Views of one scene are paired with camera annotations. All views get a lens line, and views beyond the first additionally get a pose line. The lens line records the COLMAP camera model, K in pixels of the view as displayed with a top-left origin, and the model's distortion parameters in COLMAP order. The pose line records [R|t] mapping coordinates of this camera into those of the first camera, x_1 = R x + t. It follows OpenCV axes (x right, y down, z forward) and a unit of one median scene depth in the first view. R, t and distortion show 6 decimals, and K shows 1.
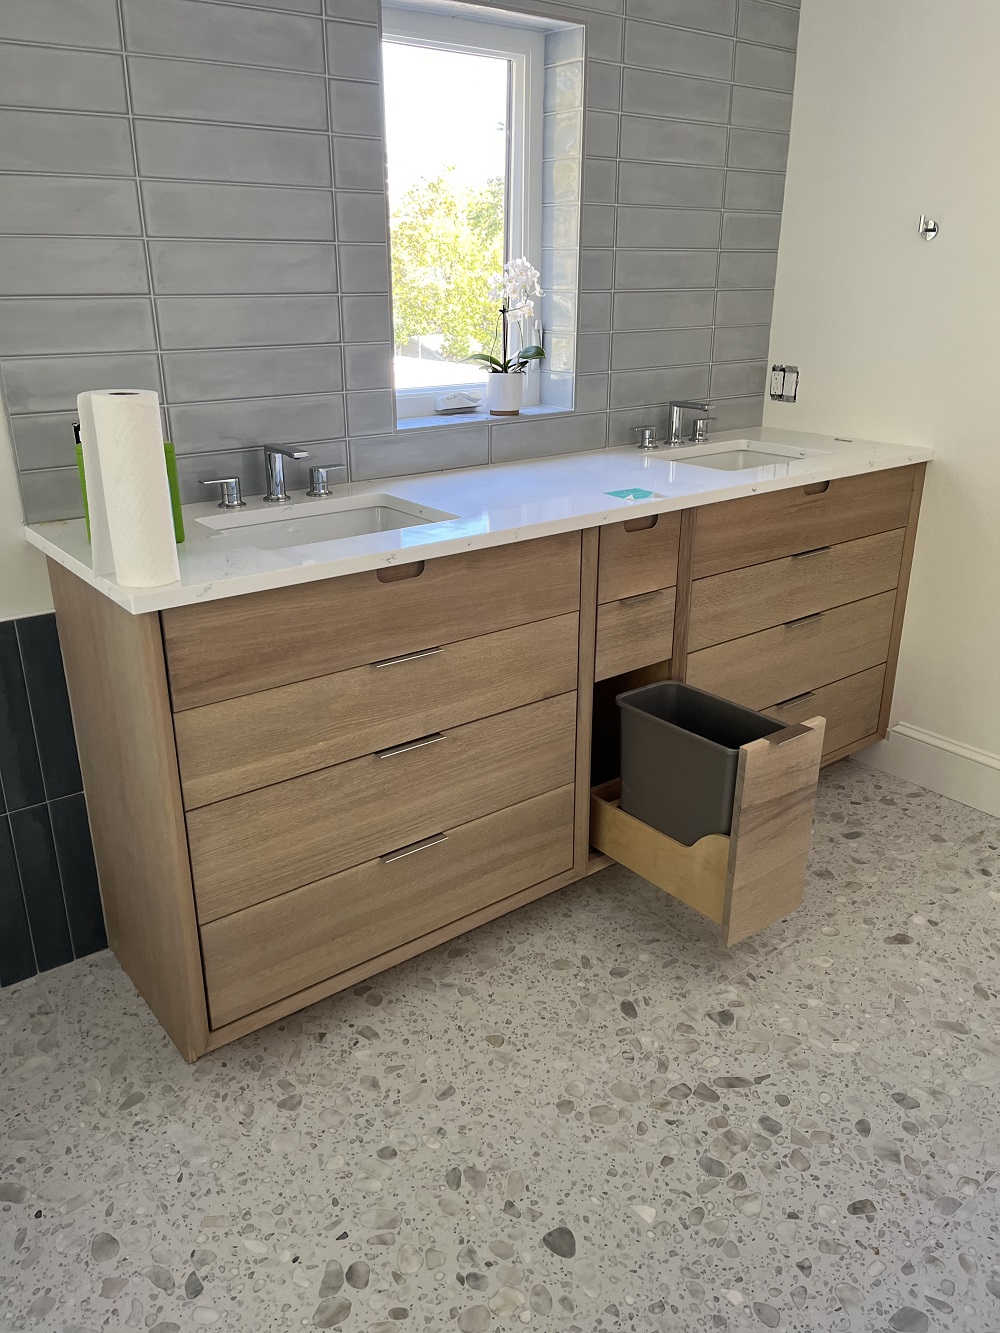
lens RADIAL K [[998.9, 0, 494.4], [0, 998.9, 665.7], [0, 0, 1]] dist [0.104686, -0.157016]
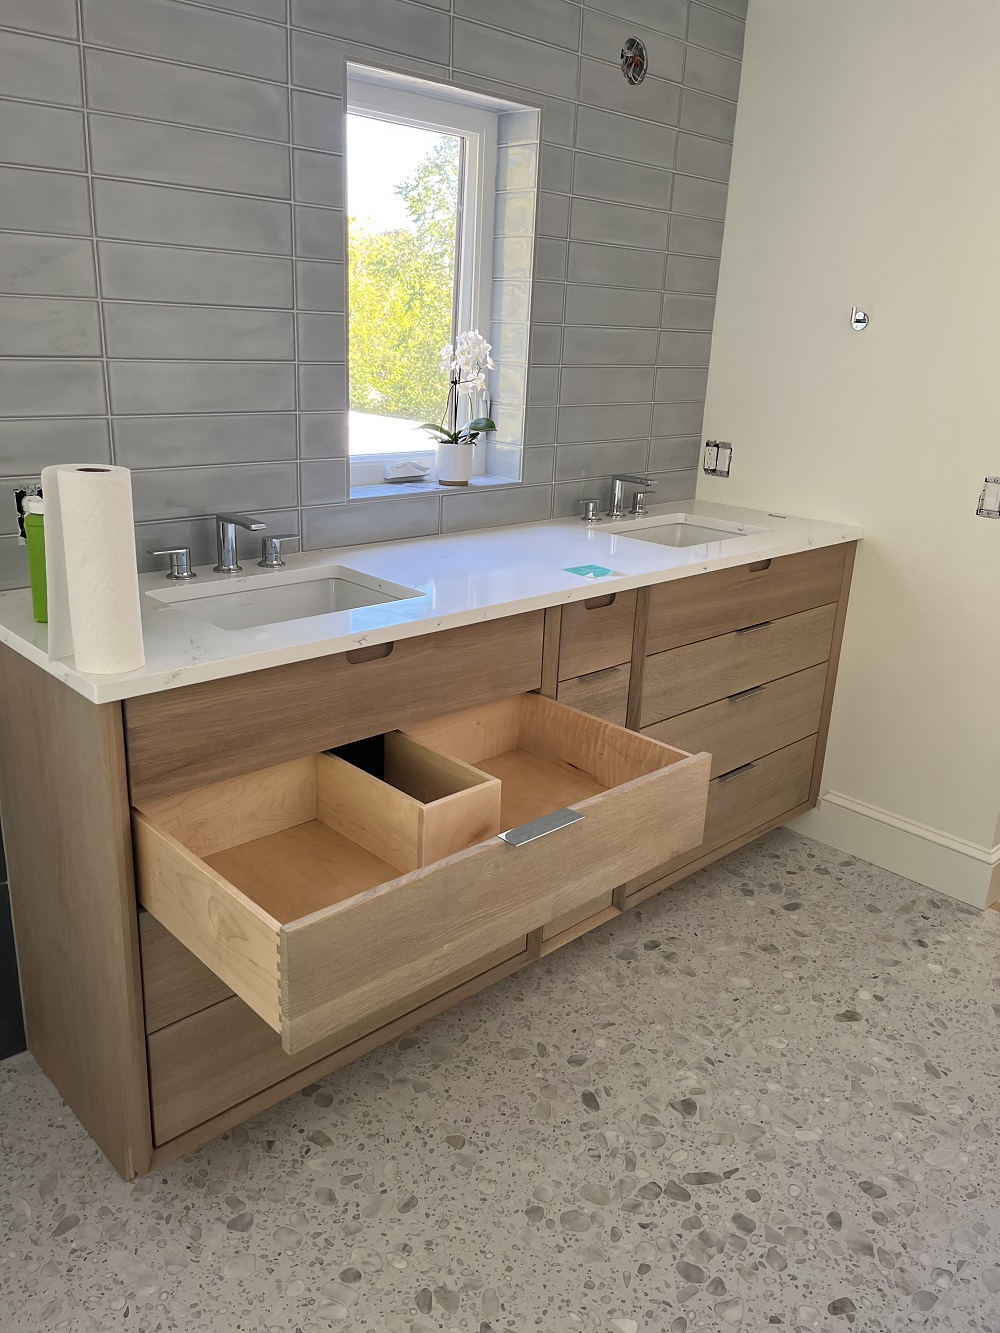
lens RADIAL K [[998.9, 0, 494.4], [0, 998.9, 665.7], [0, 0, 1]] dist [0.104686, -0.157016]
pose [[0.994282, 0.010272, 0.106293, -0.068493], [-0.005628, 0.999020, -0.043895, -0.035605], [-0.106640, 0.043046, 0.993365, 0.026479]]
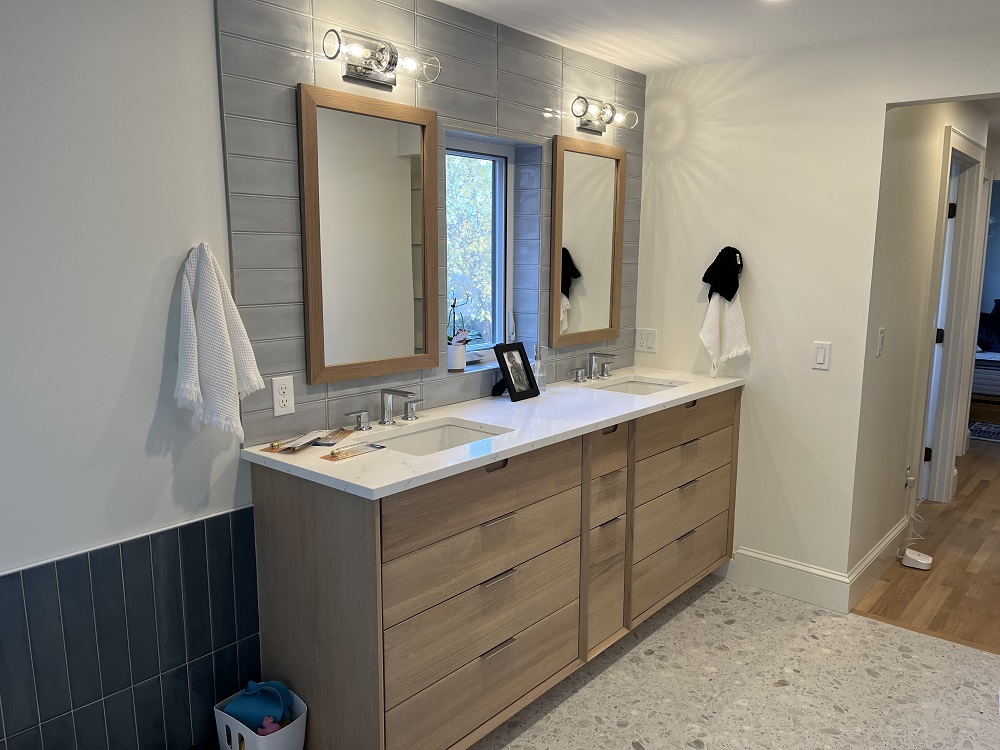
lens RADIAL K [[749.4, 0, 499.6], [0, 749.4, 389.1], [0, 0, 1]] dist [0.104686, -0.157016]
pose [[0.978912, -0.026187, 0.202595, -0.300670], [0.062933, 0.982173, -0.177129, -0.000175], [-0.194345, 0.186144, 0.963110, -0.174084]]
